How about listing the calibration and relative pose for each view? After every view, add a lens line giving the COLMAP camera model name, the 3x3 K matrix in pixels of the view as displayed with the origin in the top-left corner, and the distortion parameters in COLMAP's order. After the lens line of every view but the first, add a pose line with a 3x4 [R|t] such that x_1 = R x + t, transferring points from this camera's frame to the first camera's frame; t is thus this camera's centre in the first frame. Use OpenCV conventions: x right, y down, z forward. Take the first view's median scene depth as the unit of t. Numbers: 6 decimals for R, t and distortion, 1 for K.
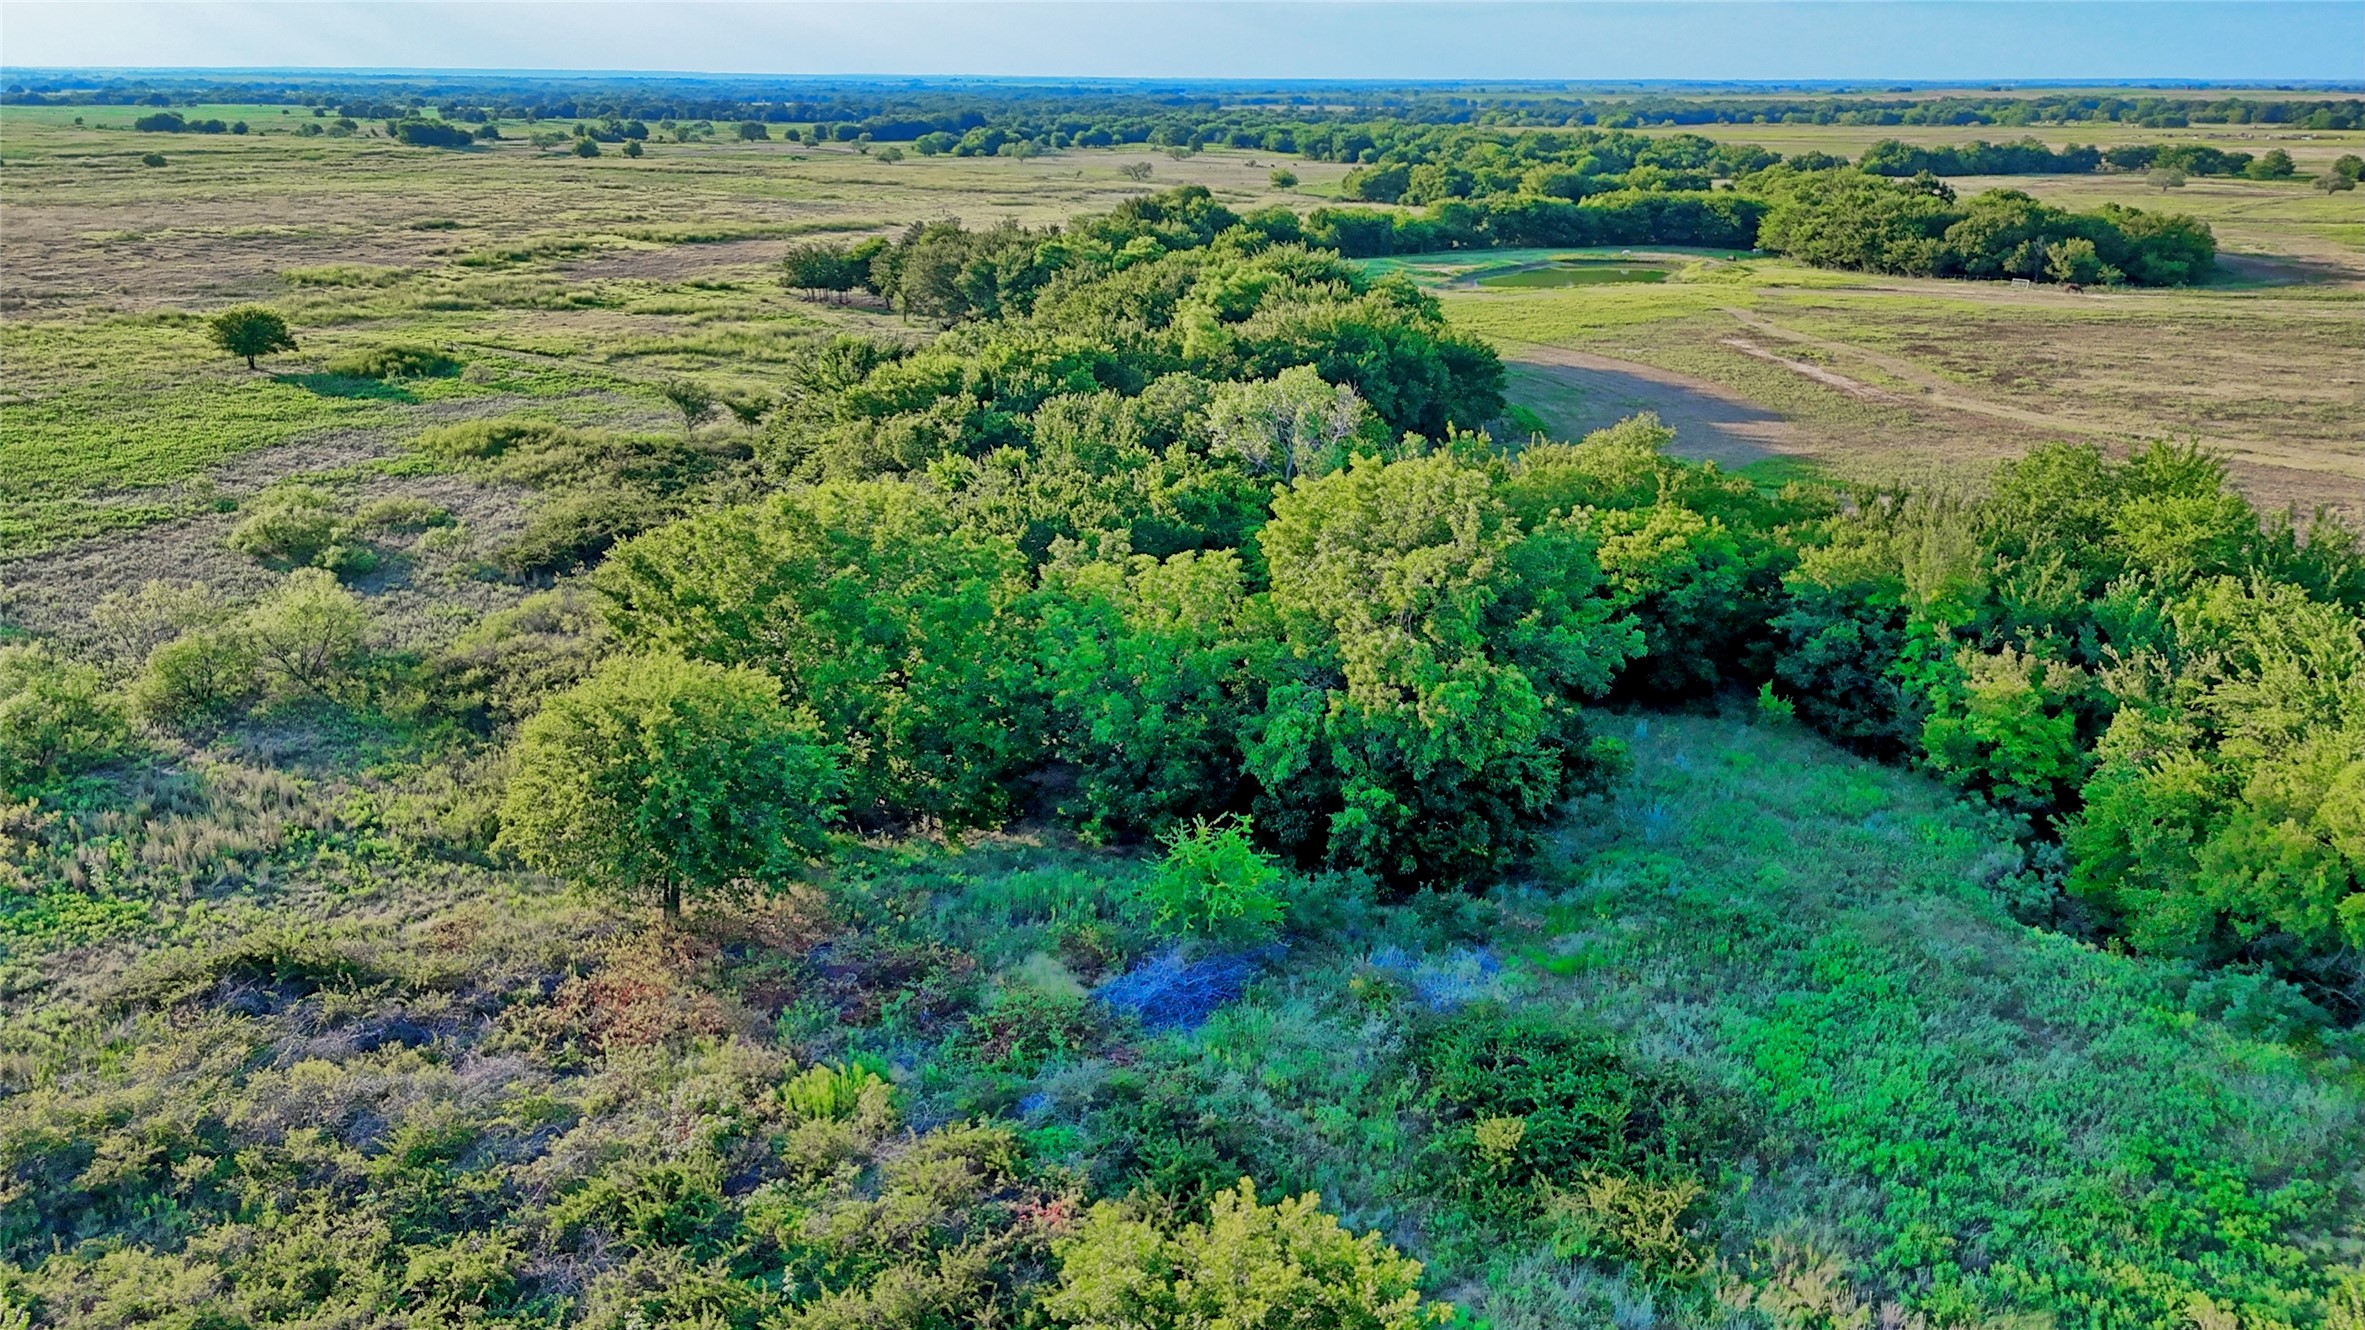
lens RADIAL K [[1750.3, 0, 1182.5], [0, 1750.3, 665.0], [0, 0, 1]] dist [0.050756, -0.044963]
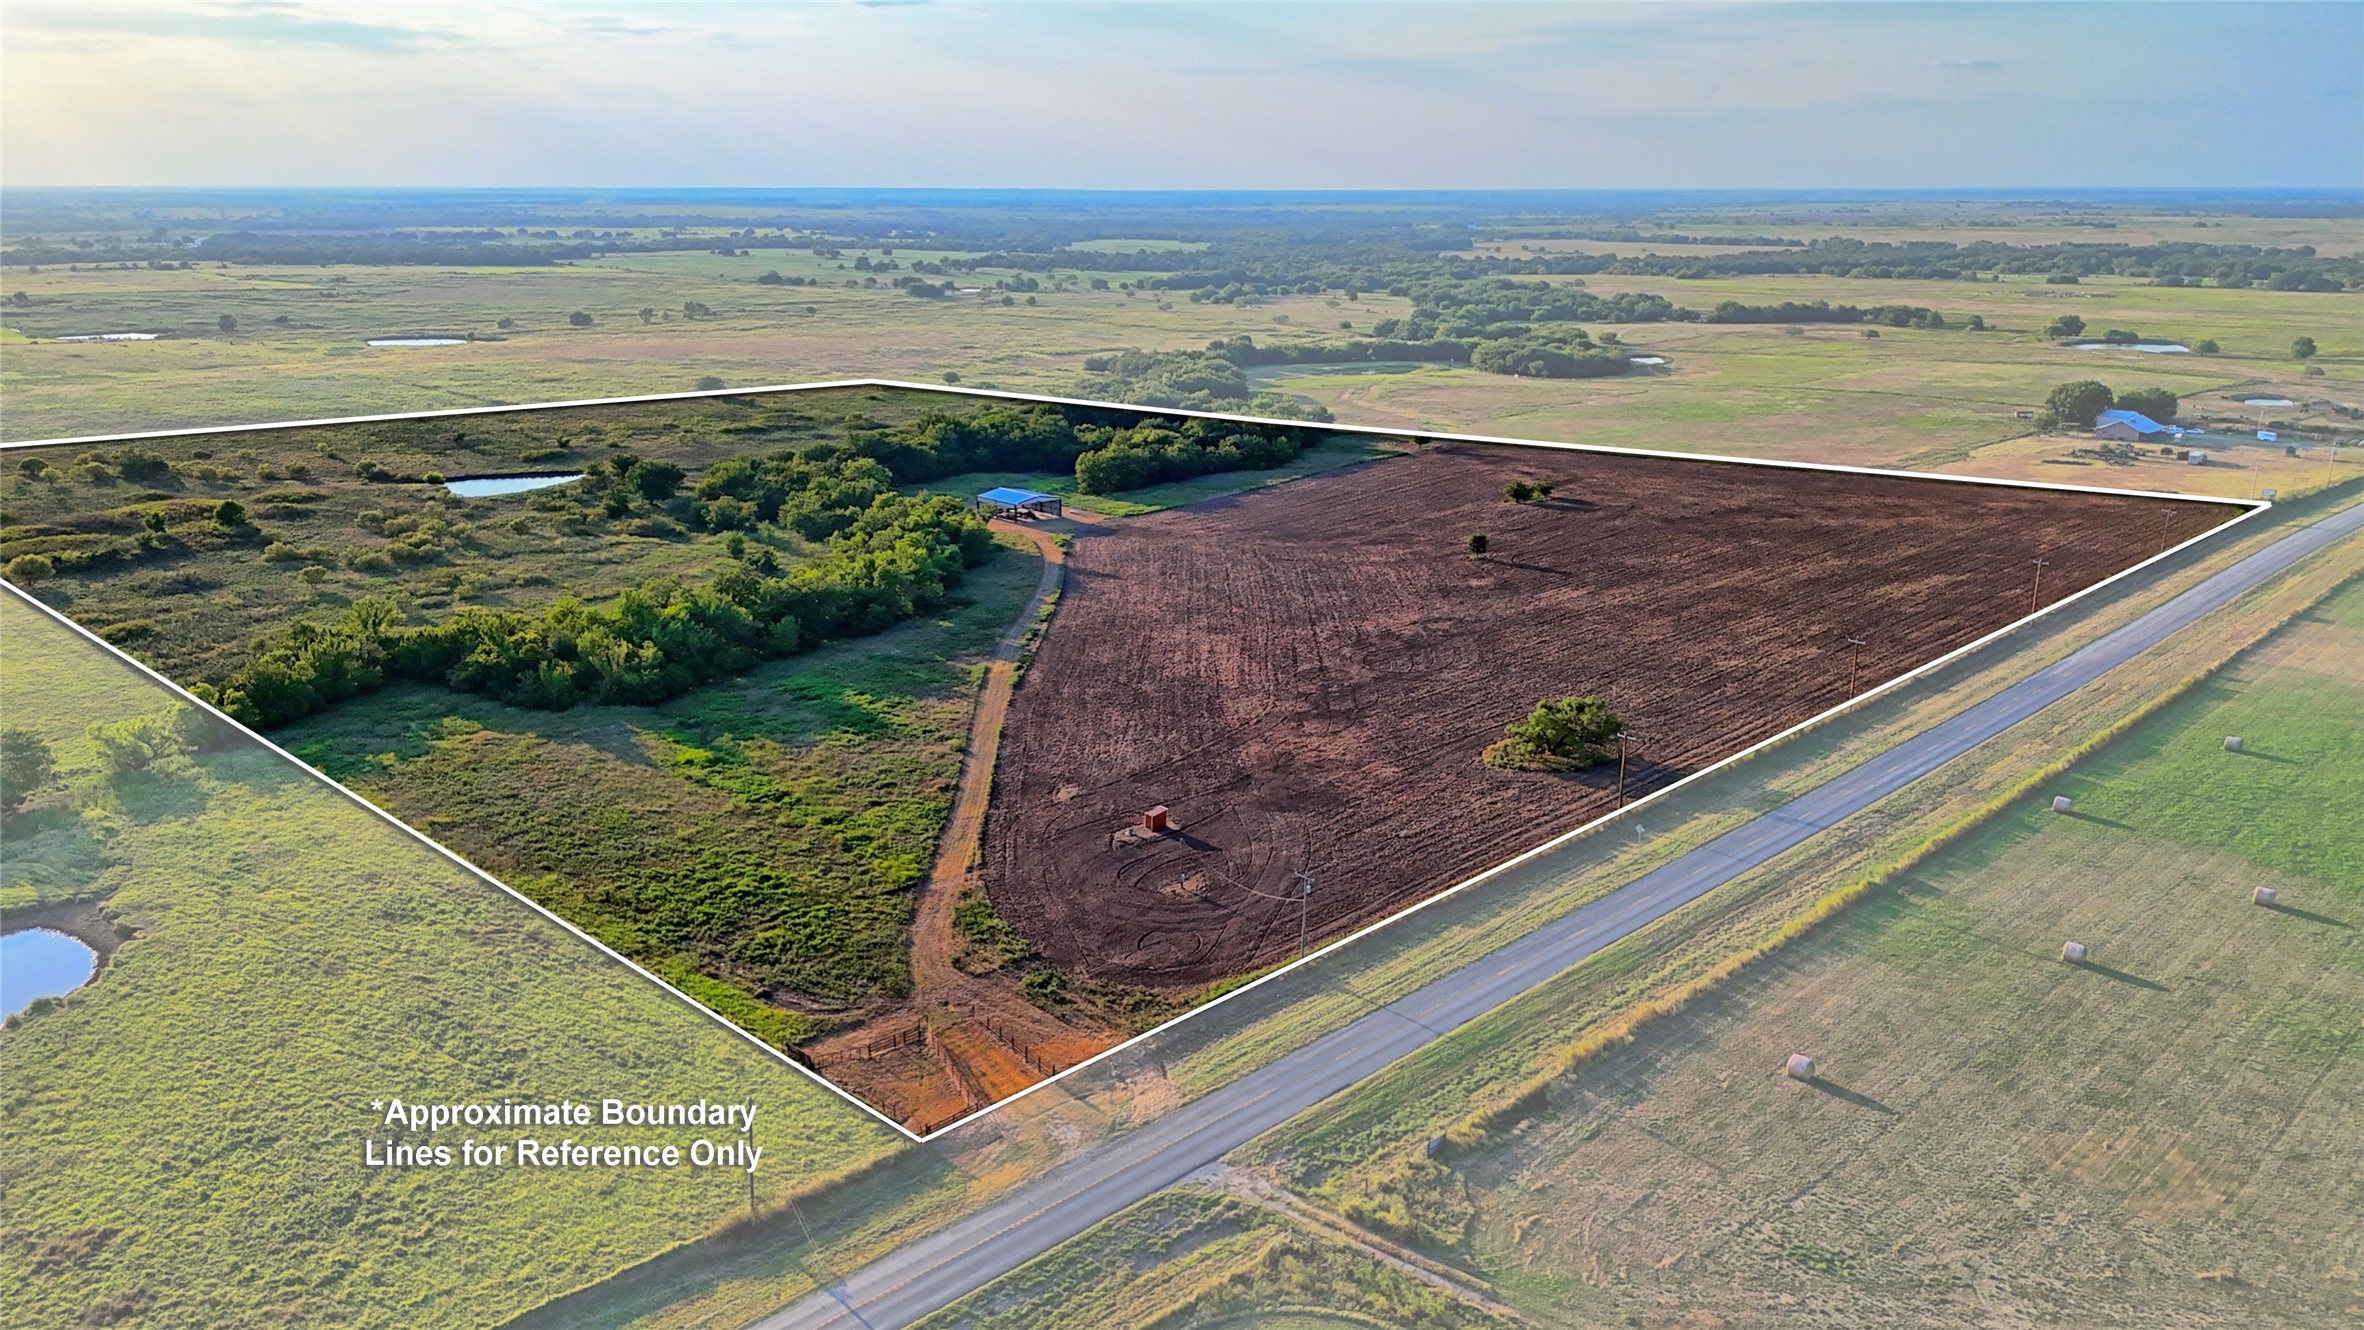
lens RADIAL K [[1725.3, 0, 1182.0], [0, 1725.3, 665.0], [0, 0, 1]] dist [0.162635, -0.000959]
pose [[0.980440, 0.048893, -0.190650, 0.187968], [-0.059389, 0.996995, -0.049730, 0.152038], [0.187646, 0.060080, 0.980398, -0.660826]]
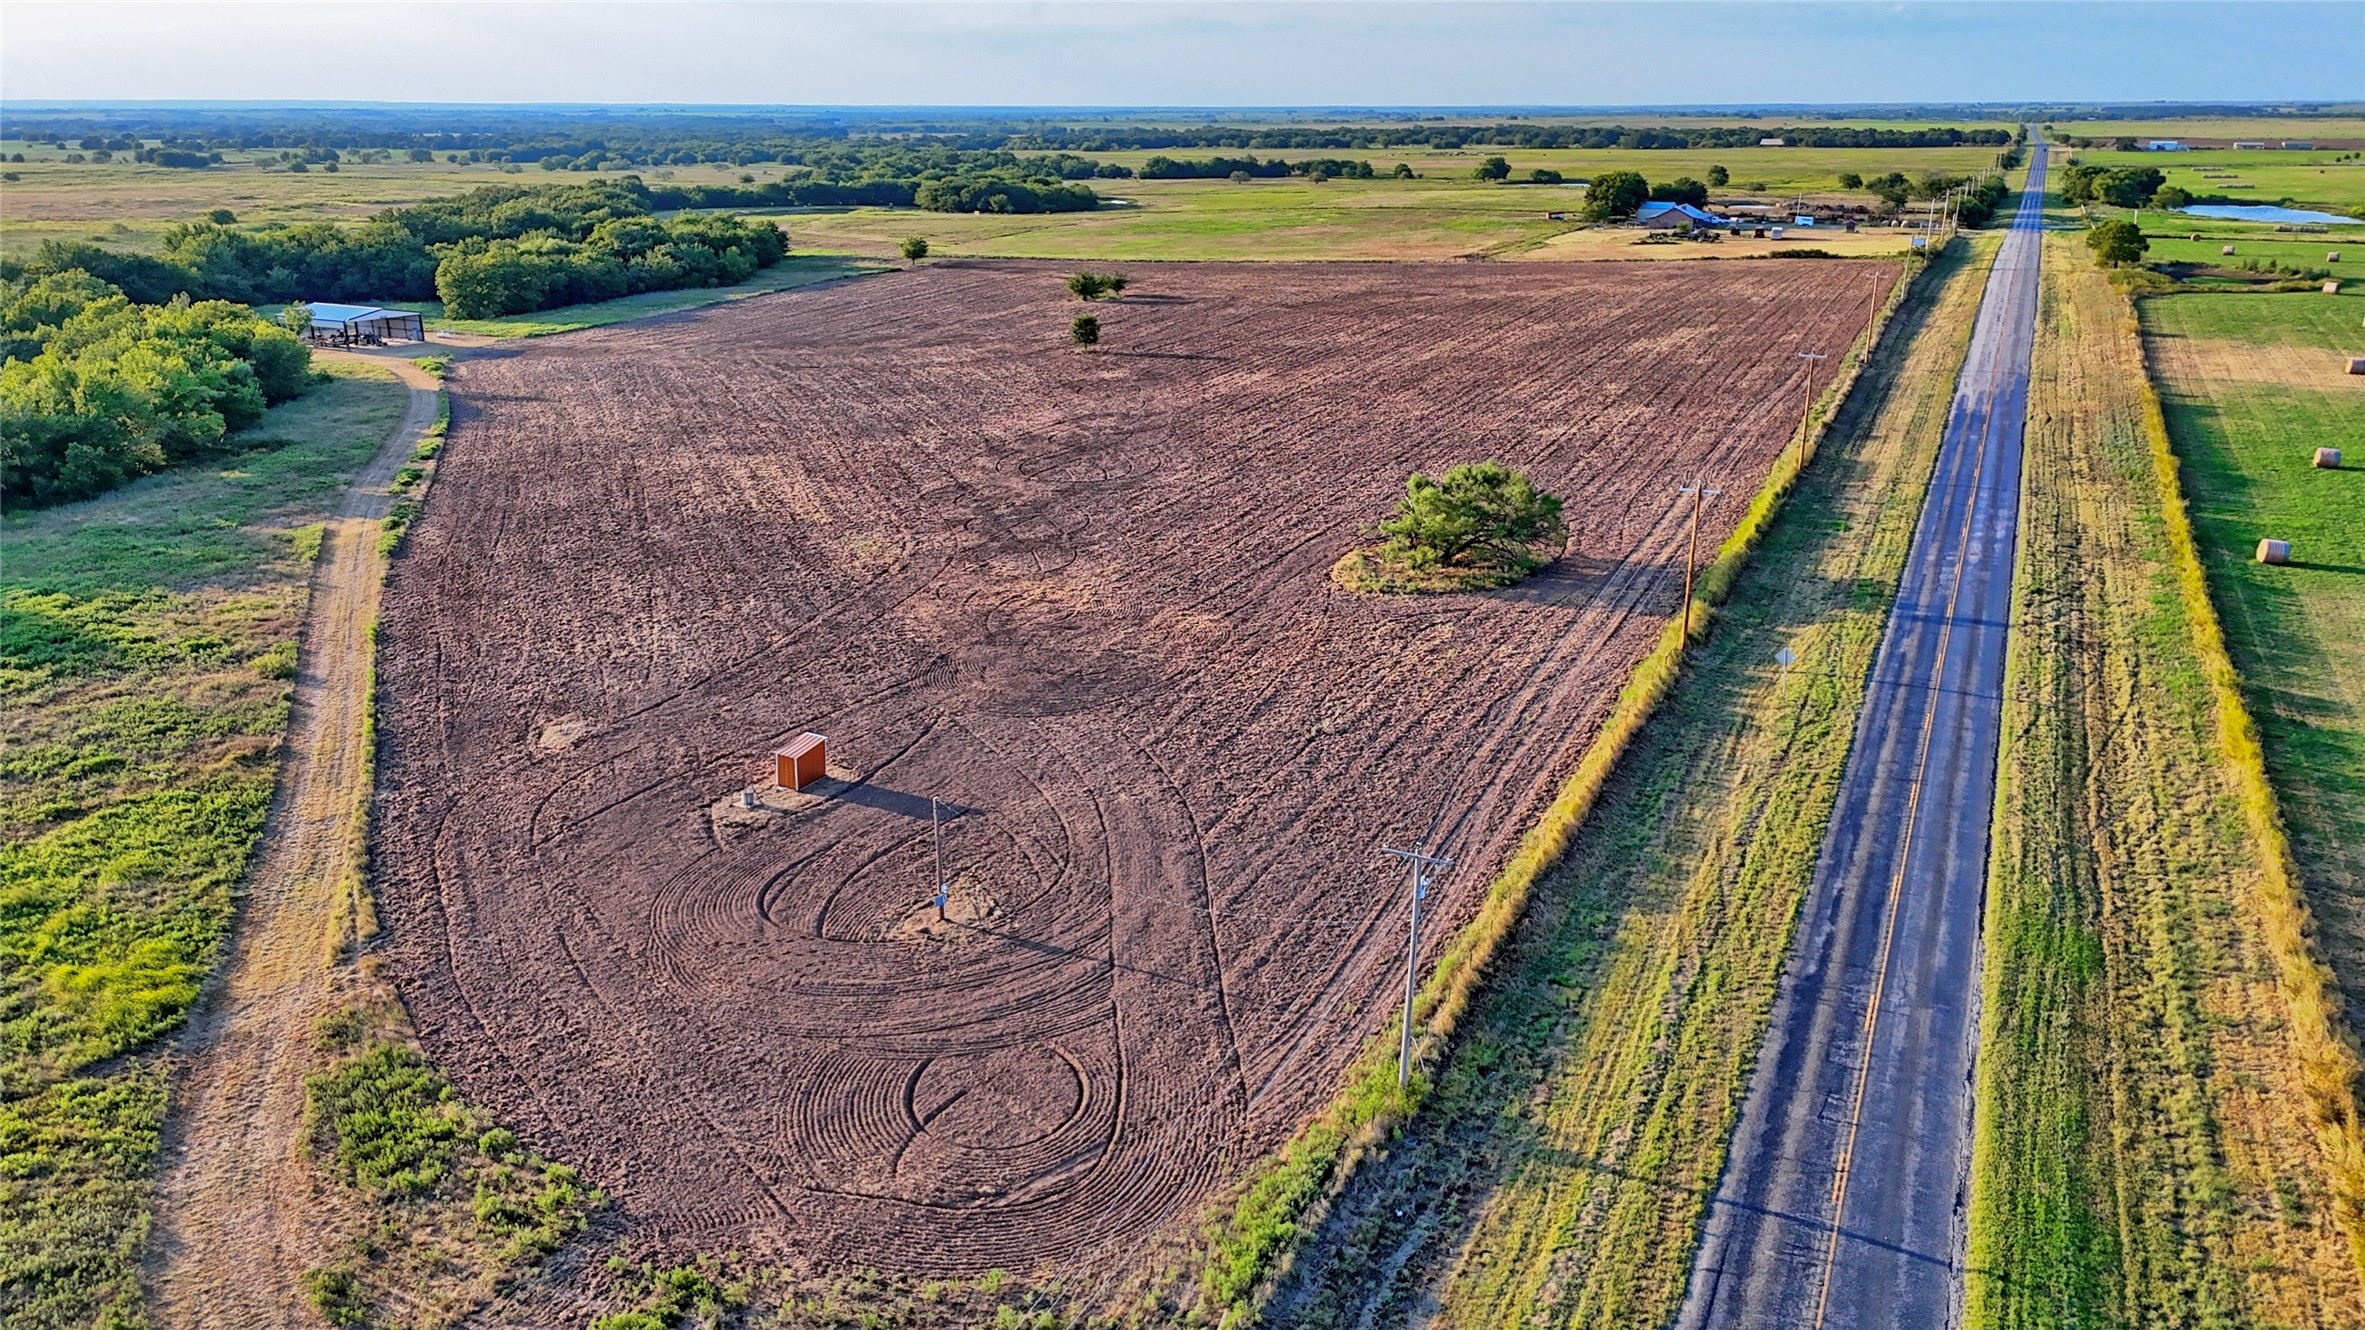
lens RADIAL K [[1750.3, 0, 1182.5], [0, 1750.3, 665.0], [0, 0, 1]] dist [0.050756, -0.044963]
pose [[0.987936, -0.052076, 0.145847, 0.138621], [0.054088, 0.998487, -0.009861, 0.159297], [-0.145112, 0.017631, 0.989258, -0.506180]]
